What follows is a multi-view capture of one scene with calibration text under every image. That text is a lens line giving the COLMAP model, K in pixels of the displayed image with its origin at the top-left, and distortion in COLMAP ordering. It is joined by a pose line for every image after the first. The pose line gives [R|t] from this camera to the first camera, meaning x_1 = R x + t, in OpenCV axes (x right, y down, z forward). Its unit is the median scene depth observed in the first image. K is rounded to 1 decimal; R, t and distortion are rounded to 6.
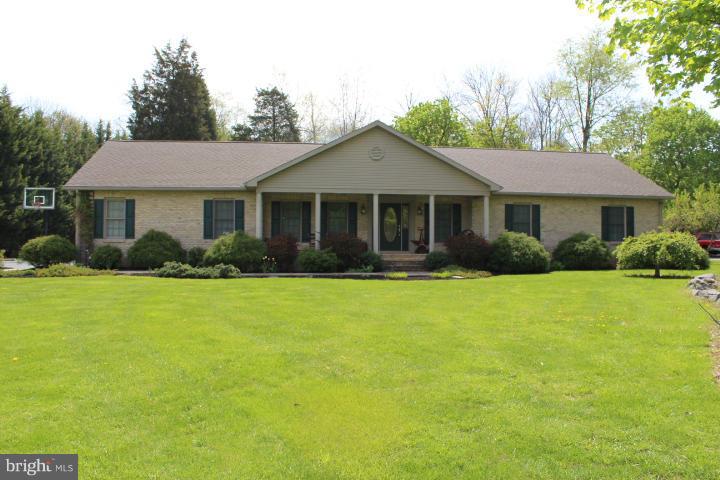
lens RADIAL K [[593.0, 0, 362.9], [0, 593.0, 238.7], [0, 0, 1]] dist [-0.130043, 0.004694]
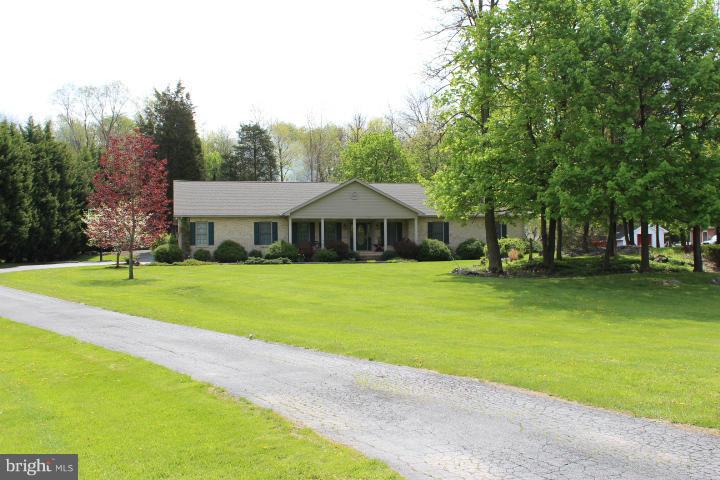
lens RADIAL K [[593.0, 0, 362.9], [0, 593.0, 238.7], [0, 0, 1]] dist [-0.130043, 0.004694]
pose [[0.995592, -0.010889, 0.093152, -0.117324], [0.011590, 0.999908, -0.006987, -0.001897], [-0.093067, 0.008036, 0.995627, -0.767441]]
